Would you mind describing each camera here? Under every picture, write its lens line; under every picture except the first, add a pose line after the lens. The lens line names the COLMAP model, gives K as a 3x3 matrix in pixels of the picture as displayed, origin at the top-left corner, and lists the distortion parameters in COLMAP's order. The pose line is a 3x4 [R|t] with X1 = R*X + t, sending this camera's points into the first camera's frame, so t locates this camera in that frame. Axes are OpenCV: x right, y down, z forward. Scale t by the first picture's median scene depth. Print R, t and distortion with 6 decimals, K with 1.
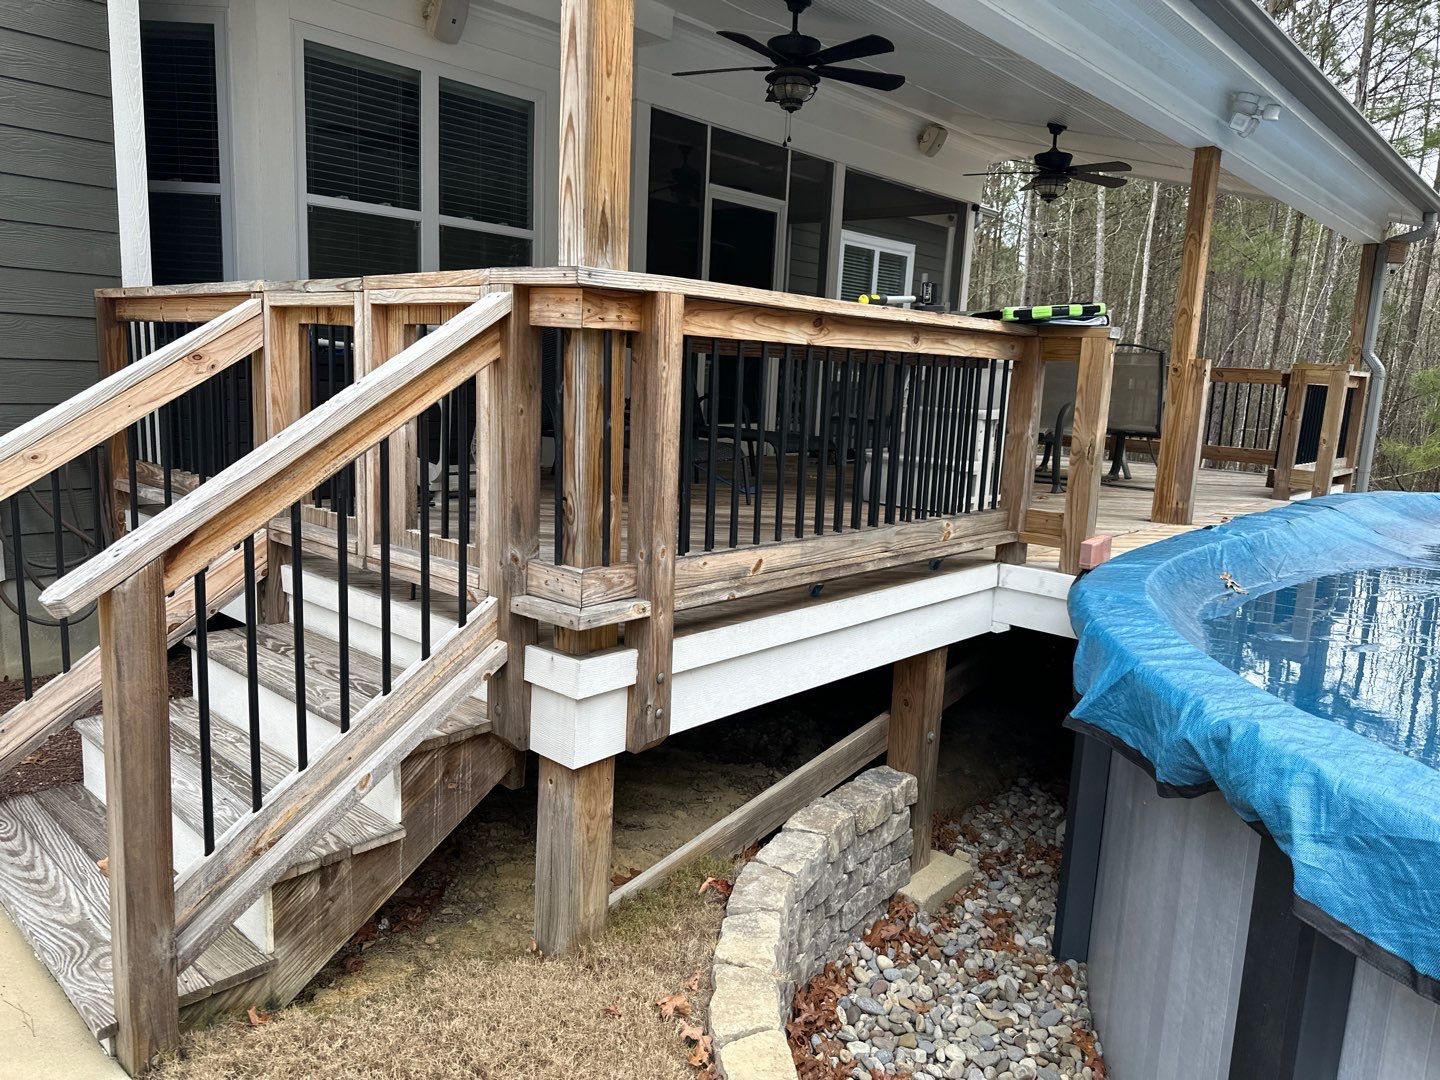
lens RADIAL K [[1050.0, 0, 676.3], [0, 1050.0, 535.9], [0, 0, 1]] dist [0.038743, 0.000215]
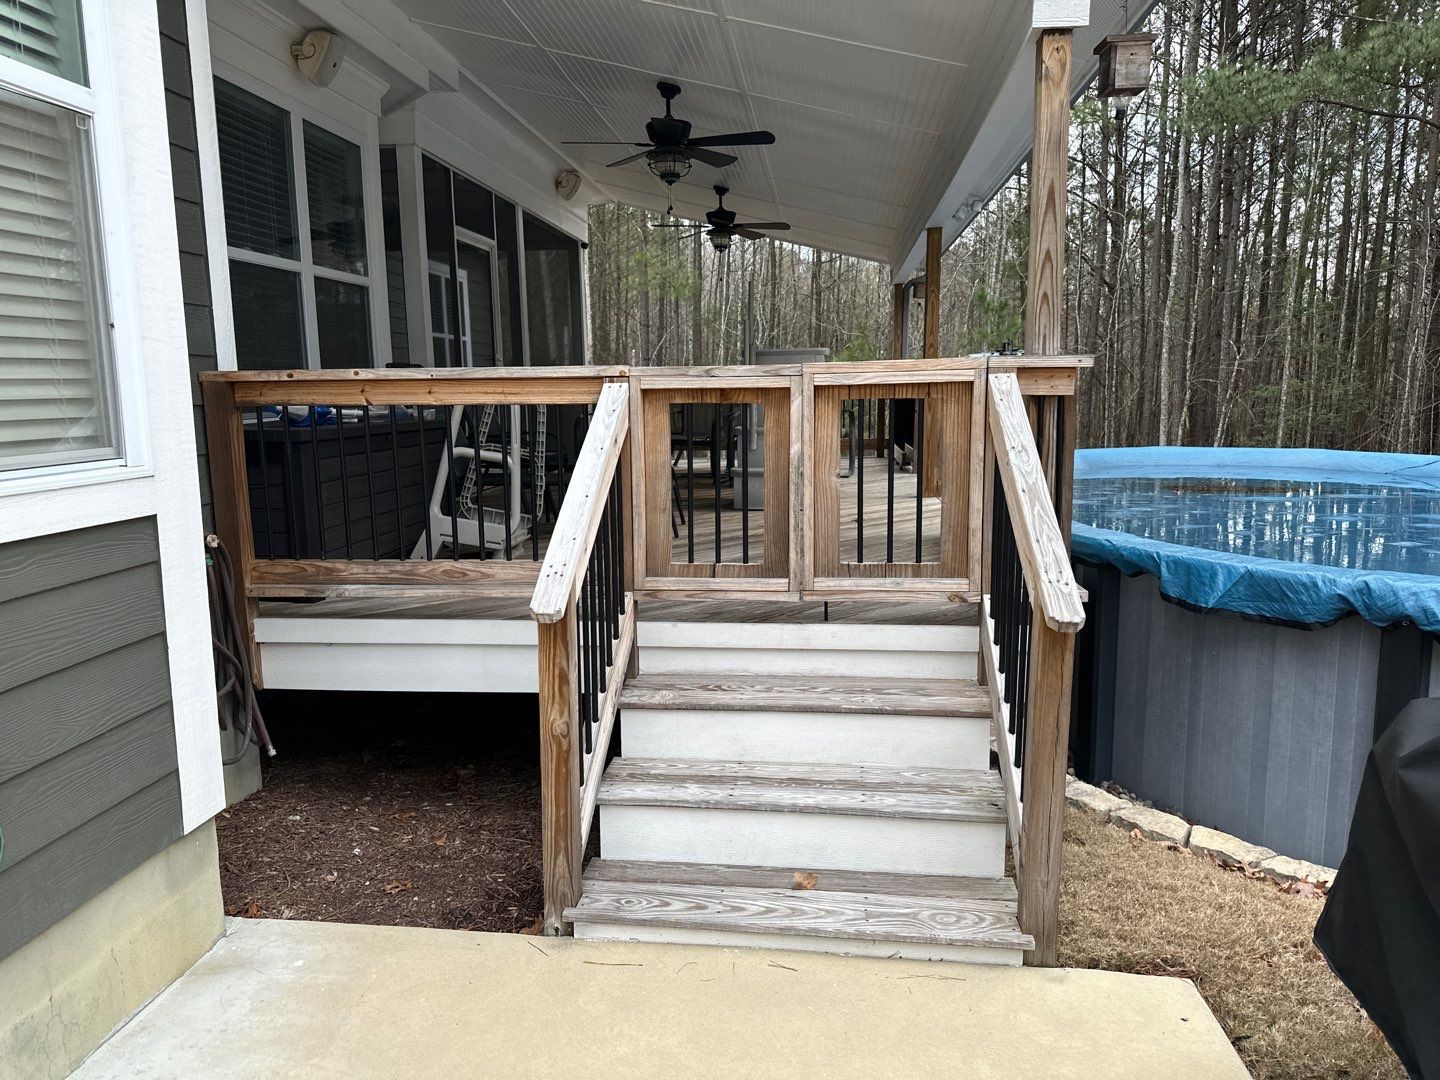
lens RADIAL K [[1051.2, 0, 716.8], [0, 1051.2, 549.5], [0, 0, 1]] dist [0.082528, -0.140425]
pose [[0.794849, -0.152050, 0.587449, -0.574007], [0.148355, 0.987412, 0.054842, -0.059141], [-0.588393, 0.043560, 0.807401, 0.046880]]
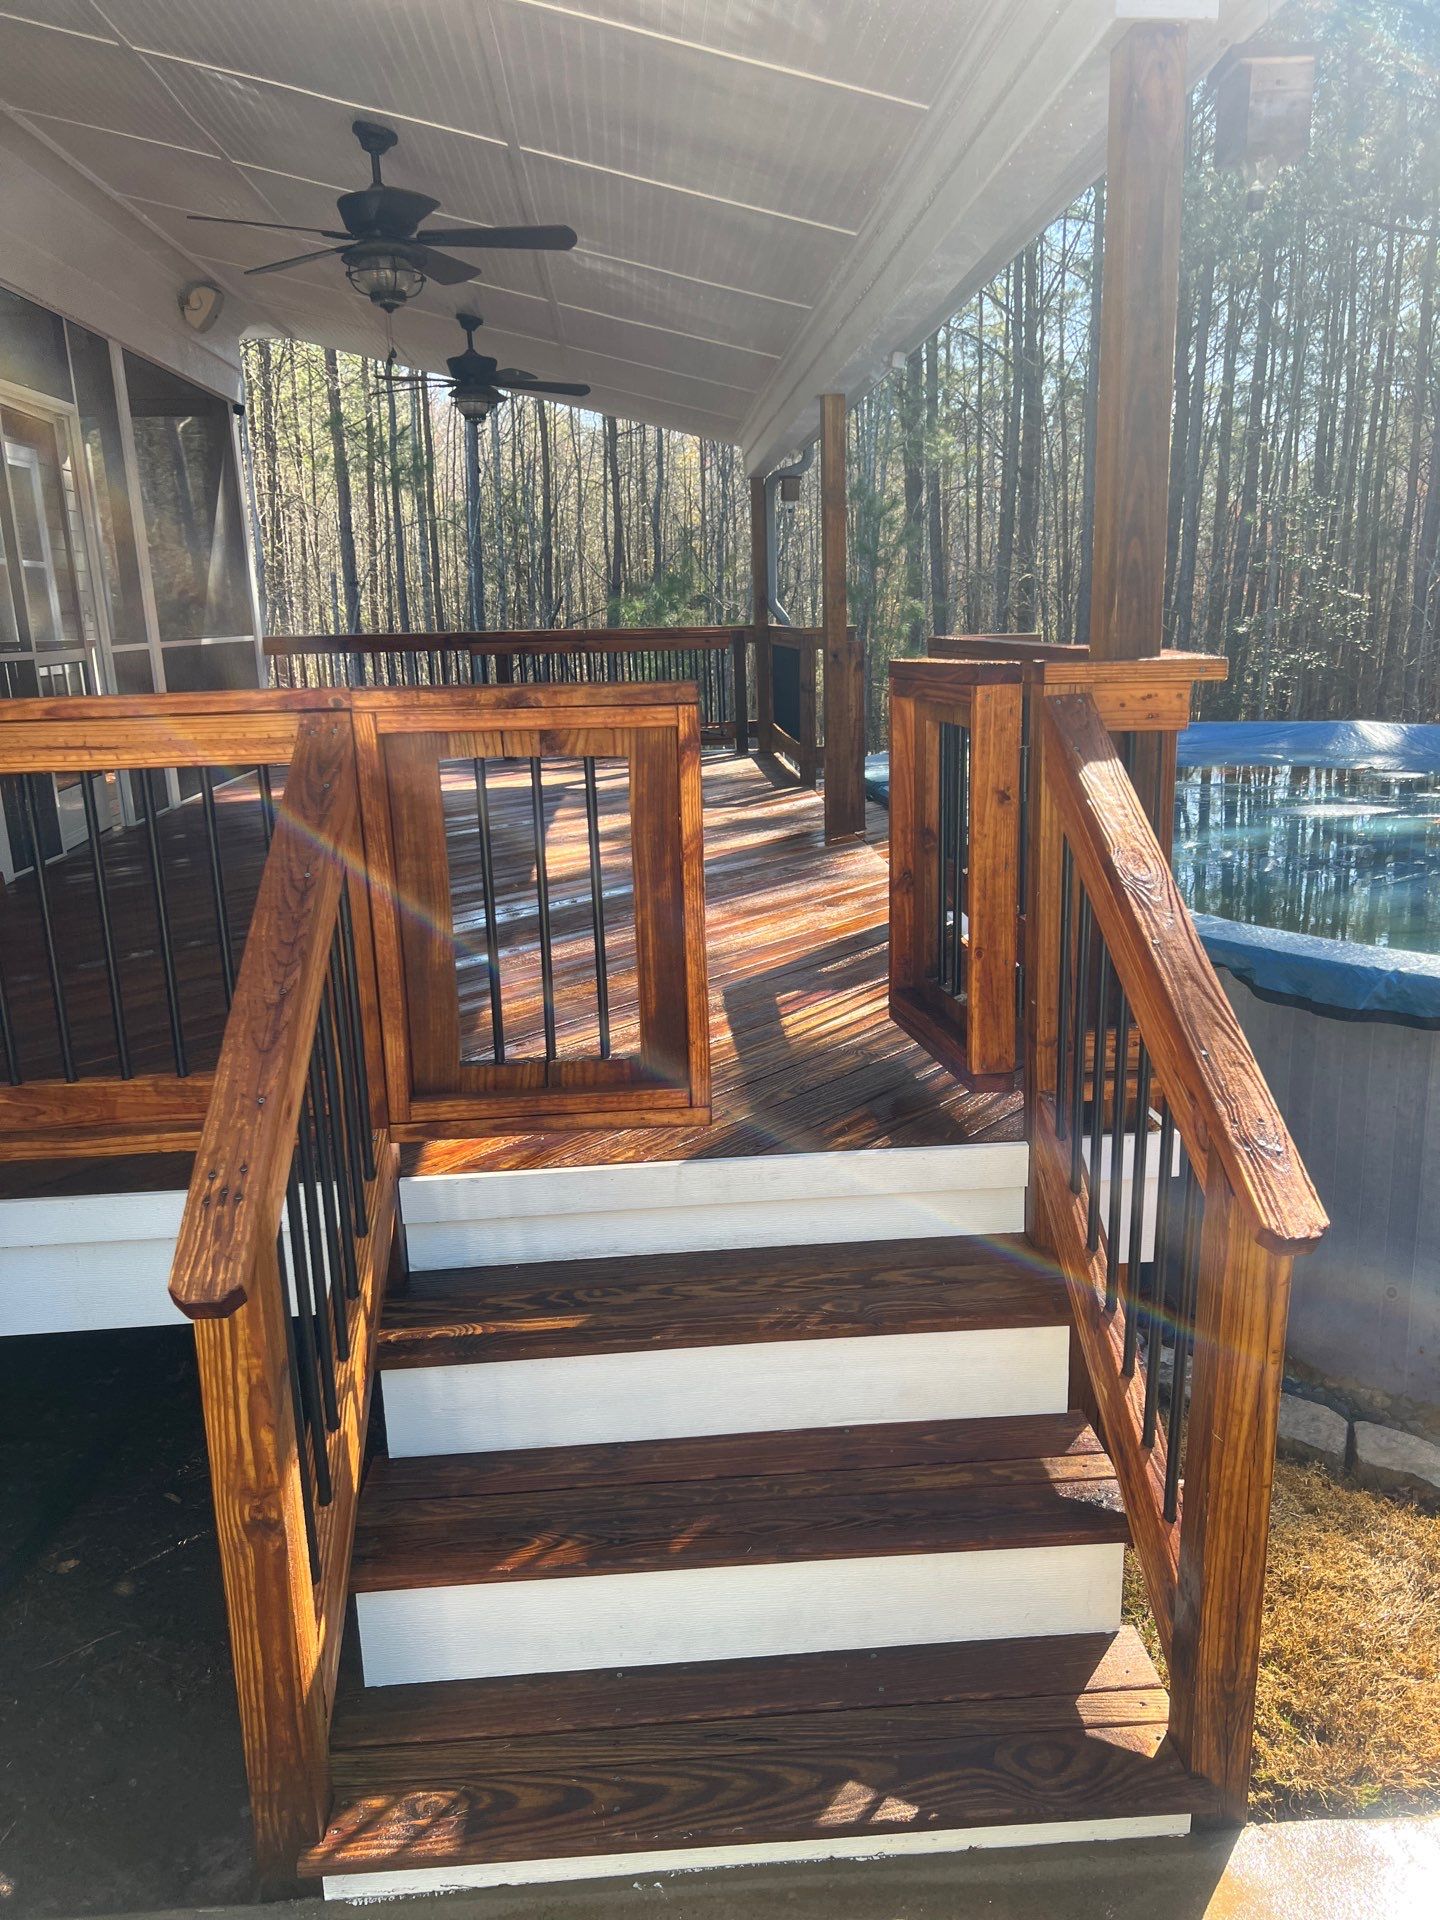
lens RADIAL K [[1485.5, 0, 782.5], [0, 1485.5, 973.0], [0, 0, 1]] dist [0.056183, -0.070298]
pose [[0.653617, -0.246013, 0.715725, -0.482820], [0.178969, 0.969114, 0.169672, -0.112809], [-0.735361, 0.017192, 0.677458, 0.188864]]
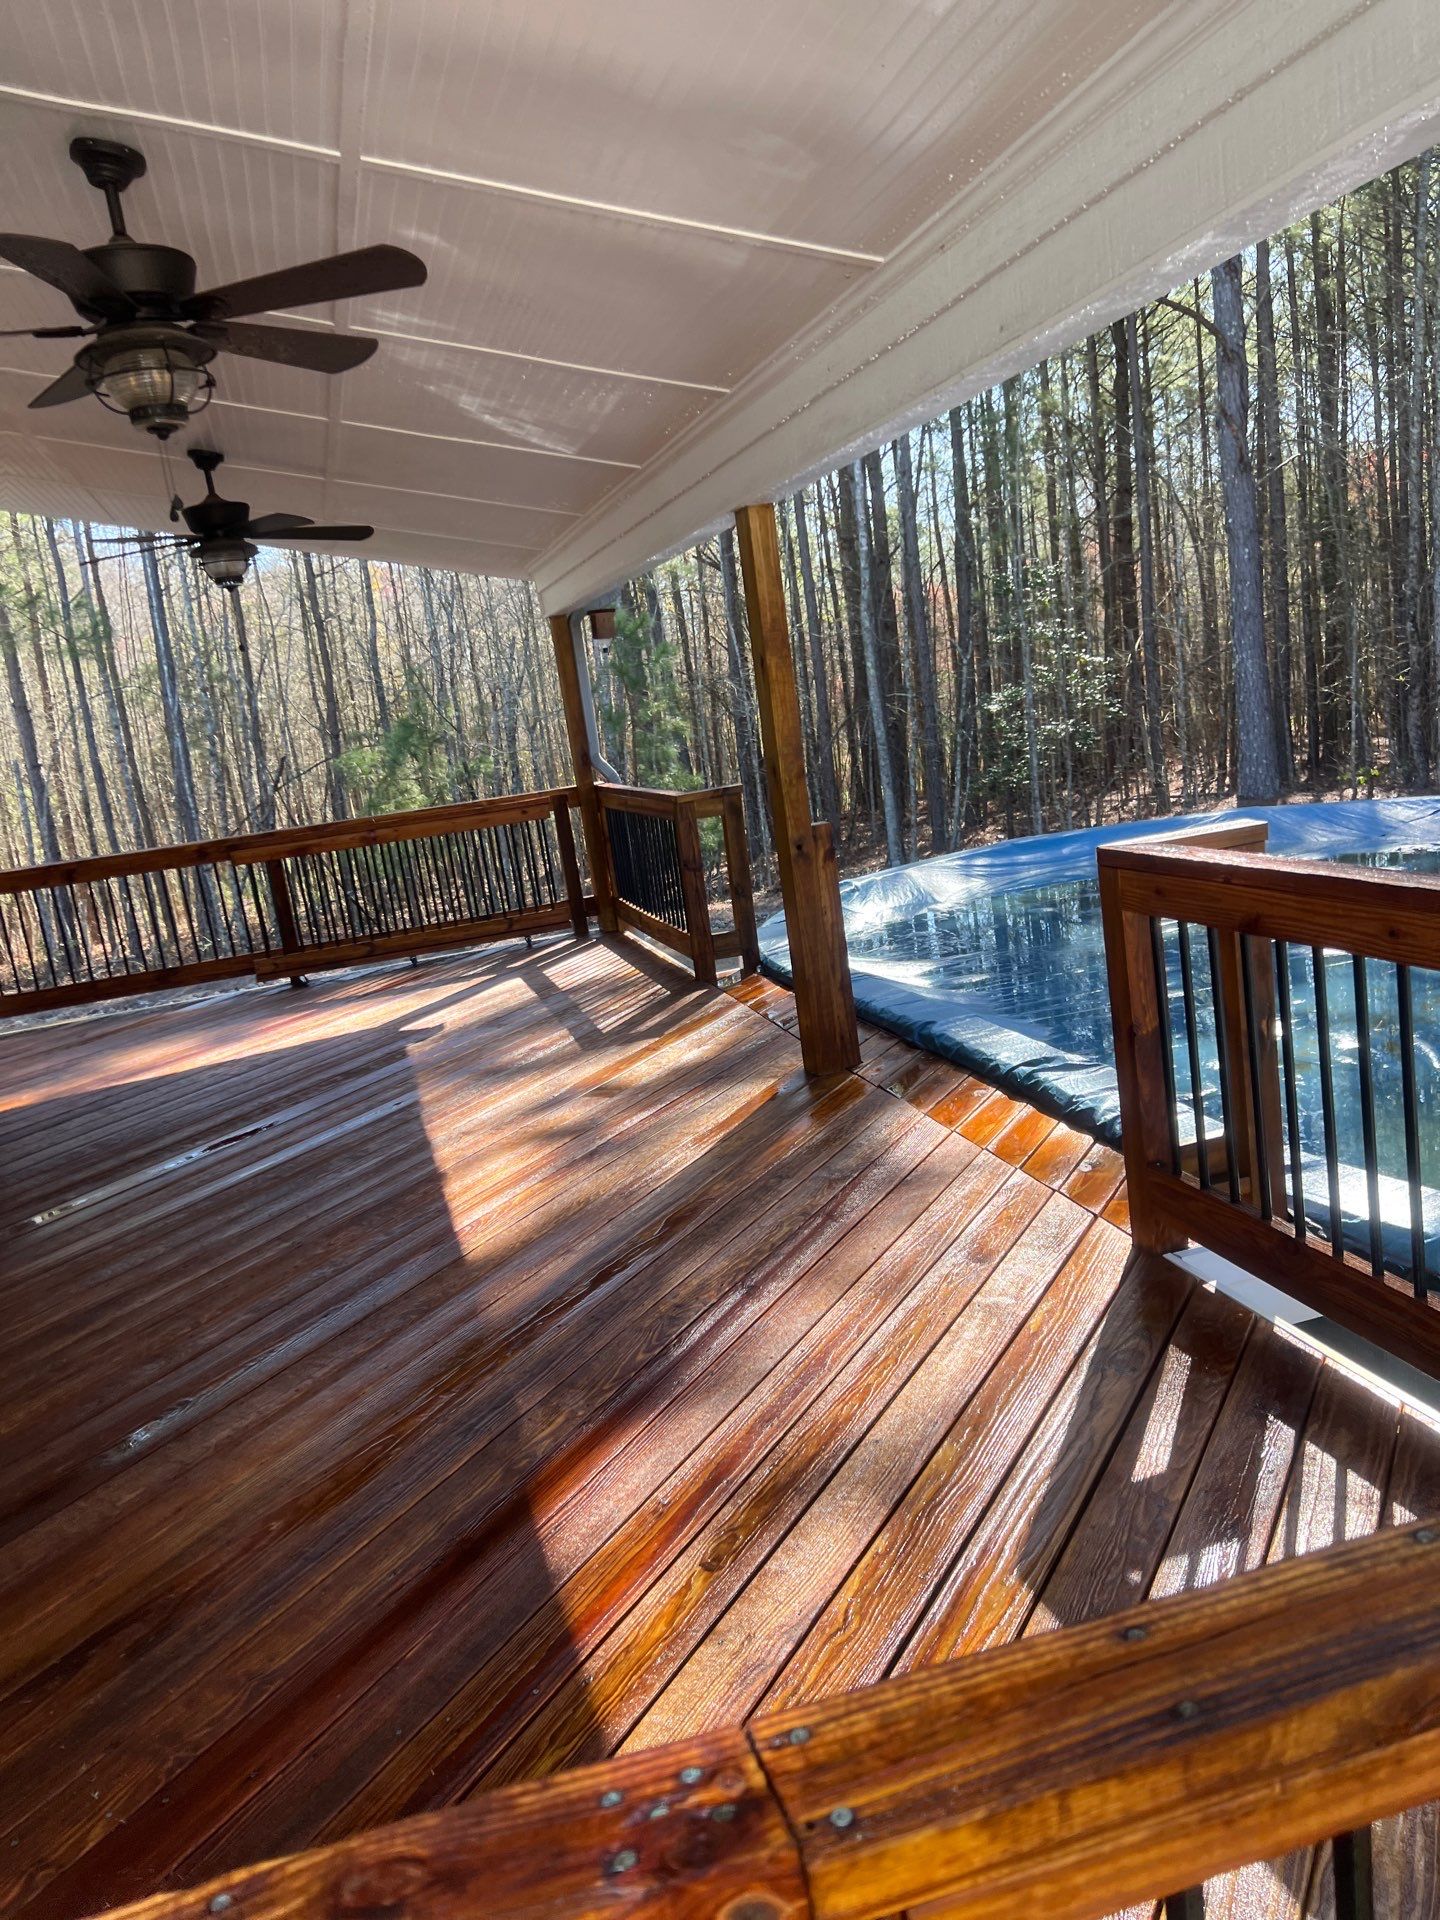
lens RADIAL K [[1452.1, 0, 714.0], [0, 1452.1, 994.6], [0, 0, 1]] dist [0.045959, -0.065751]
pose [[0.505771, -0.297965, 0.809575, -0.292574], [0.298885, 0.940855, 0.159558, -0.218085], [-0.809236, 0.161270, 0.564915, 0.527465]]
